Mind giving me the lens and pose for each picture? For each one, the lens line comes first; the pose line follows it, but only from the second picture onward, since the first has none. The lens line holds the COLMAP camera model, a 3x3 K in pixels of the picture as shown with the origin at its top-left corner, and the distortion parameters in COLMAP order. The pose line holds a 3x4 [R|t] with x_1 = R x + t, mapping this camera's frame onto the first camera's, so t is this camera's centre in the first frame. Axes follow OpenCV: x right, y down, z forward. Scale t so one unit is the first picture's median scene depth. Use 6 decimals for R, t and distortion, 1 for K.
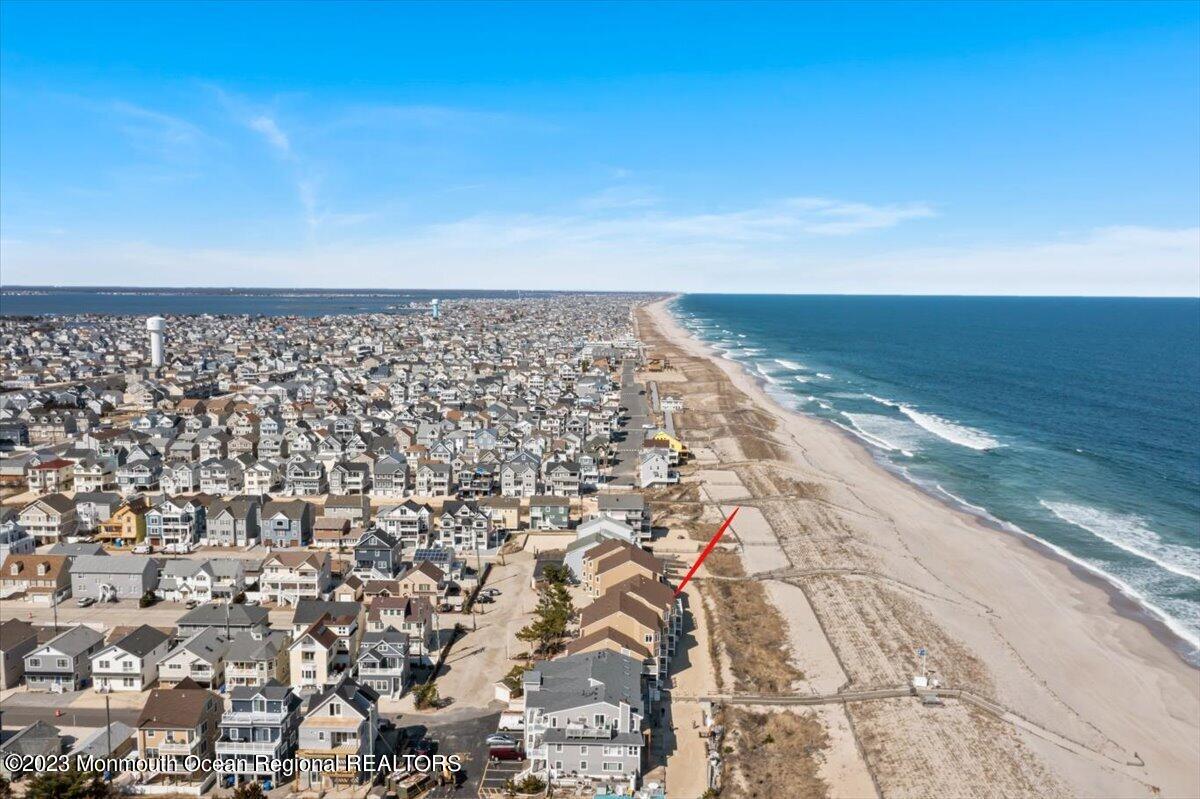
lens RADIAL K [[957.8, 0, 600.0], [0, 957.8, 399.5], [0, 0, 1]] dist [0.002027, 0.001875]
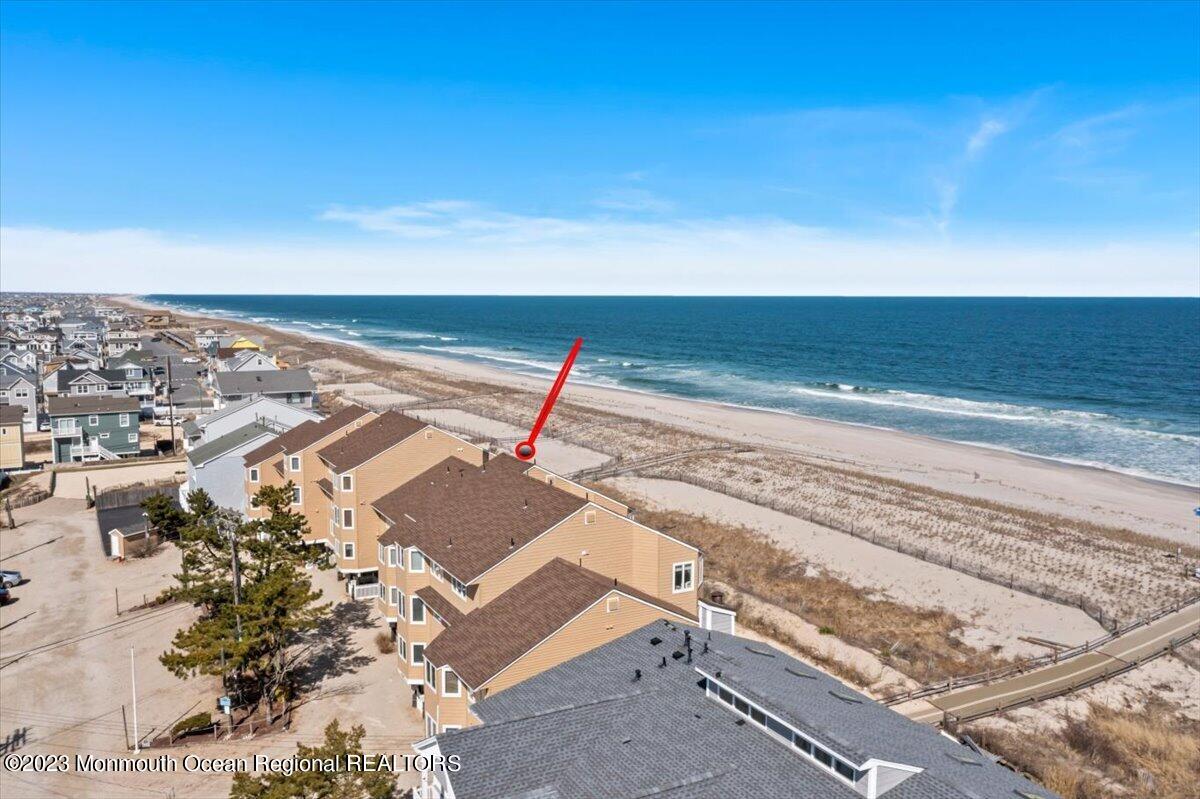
lens RADIAL K [[957.8, 0, 600.0], [0, 957.8, 399.5], [0, 0, 1]] dist [0.002027, 0.001875]
pose [[0.863557, -0.061150, 0.500531, -0.081875], [0.061021, 0.997998, 0.016648, 0.121135], [-0.500546, 0.016167, 0.865559, 0.486143]]
